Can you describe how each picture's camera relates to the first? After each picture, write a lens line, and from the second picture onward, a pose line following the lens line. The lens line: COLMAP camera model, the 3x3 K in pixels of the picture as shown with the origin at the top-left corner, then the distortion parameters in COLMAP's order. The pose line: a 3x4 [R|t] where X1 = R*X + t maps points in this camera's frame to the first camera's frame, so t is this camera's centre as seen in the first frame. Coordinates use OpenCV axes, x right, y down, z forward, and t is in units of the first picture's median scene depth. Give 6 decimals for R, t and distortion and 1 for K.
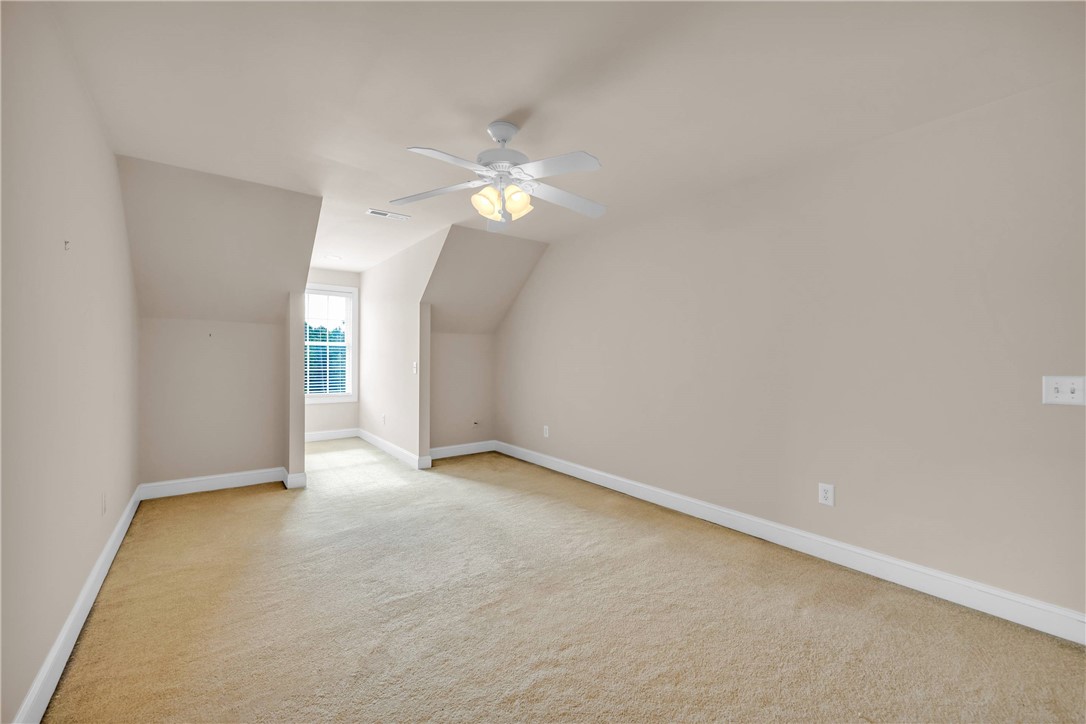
lens RADIAL K [[446.3, 0, 547.0], [0, 446.3, 360.6], [0, 0, 1]] dist [0.000747, 0.000158]
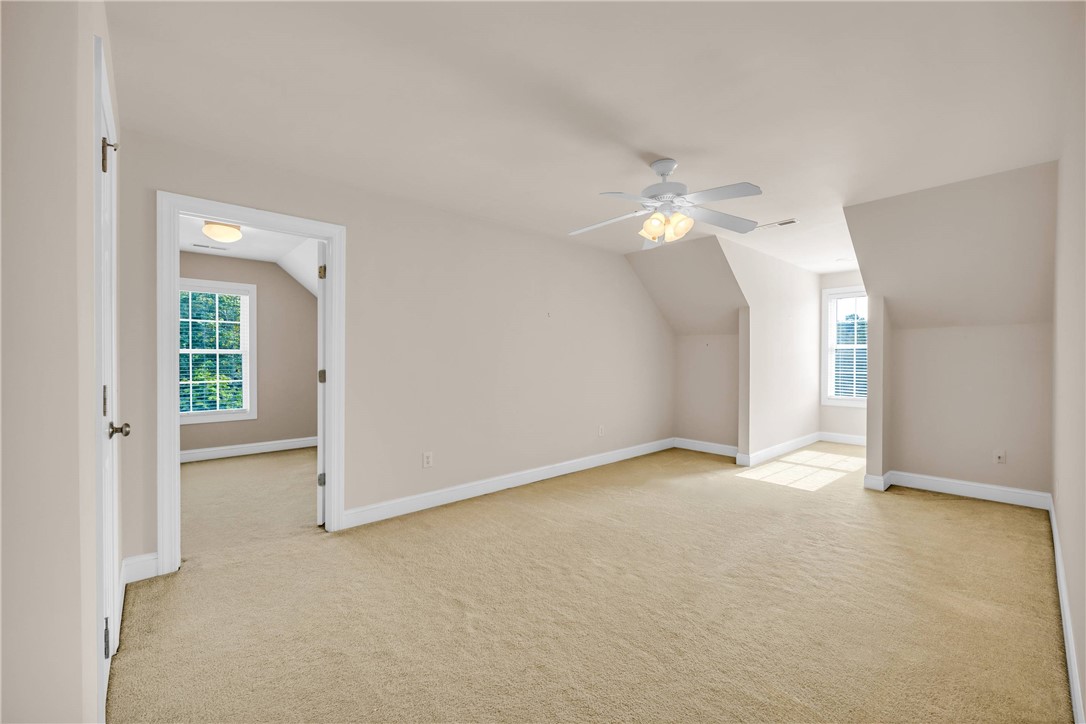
lens RADIAL K [[446.3, 0, 547.0], [0, 446.3, 360.6], [0, 0, 1]] dist [0.000747, 0.000158]
pose [[0.085271, 0.001665, -0.996356, 0.624979], [-0.007108, 0.999974, 0.001063, -0.004587], [0.996332, 0.006991, 0.085281, 0.350270]]
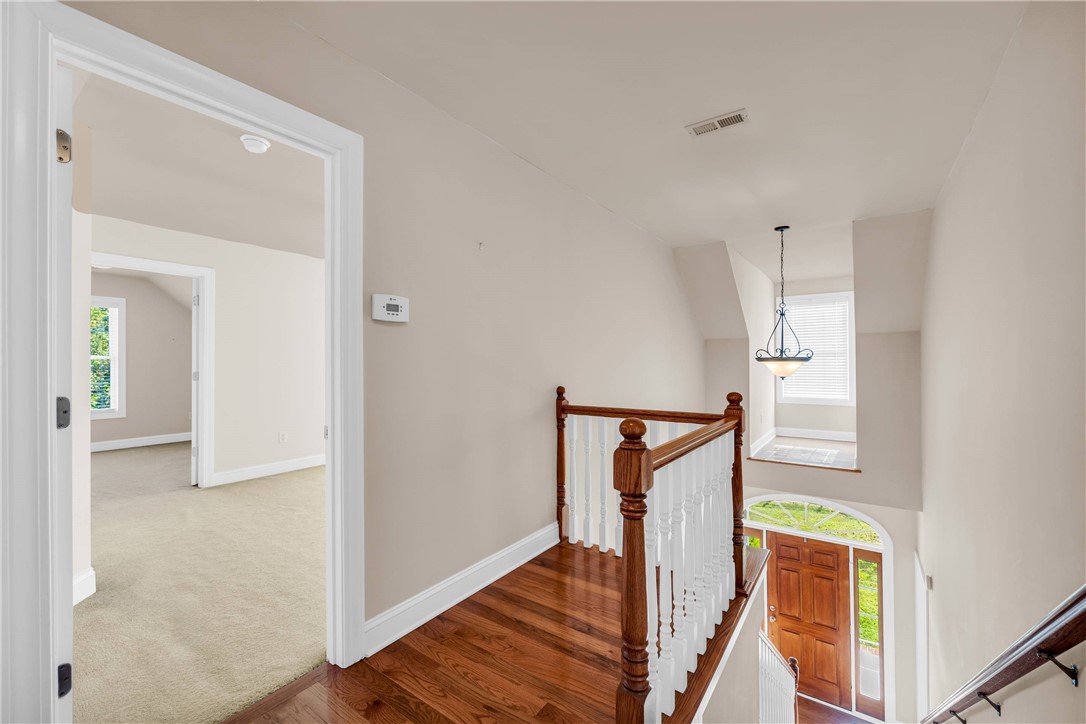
lens RADIAL K [[446.3, 0, 547.0], [0, 446.3, 360.6], [0, 0, 1]] dist [0.000747, 0.000158]
pose [[0.295022, -0.007424, -0.955462, 1.089793], [-0.002737, 0.999959, -0.008615, -0.004832], [0.955487, 0.005157, 0.294989, 0.515619]]
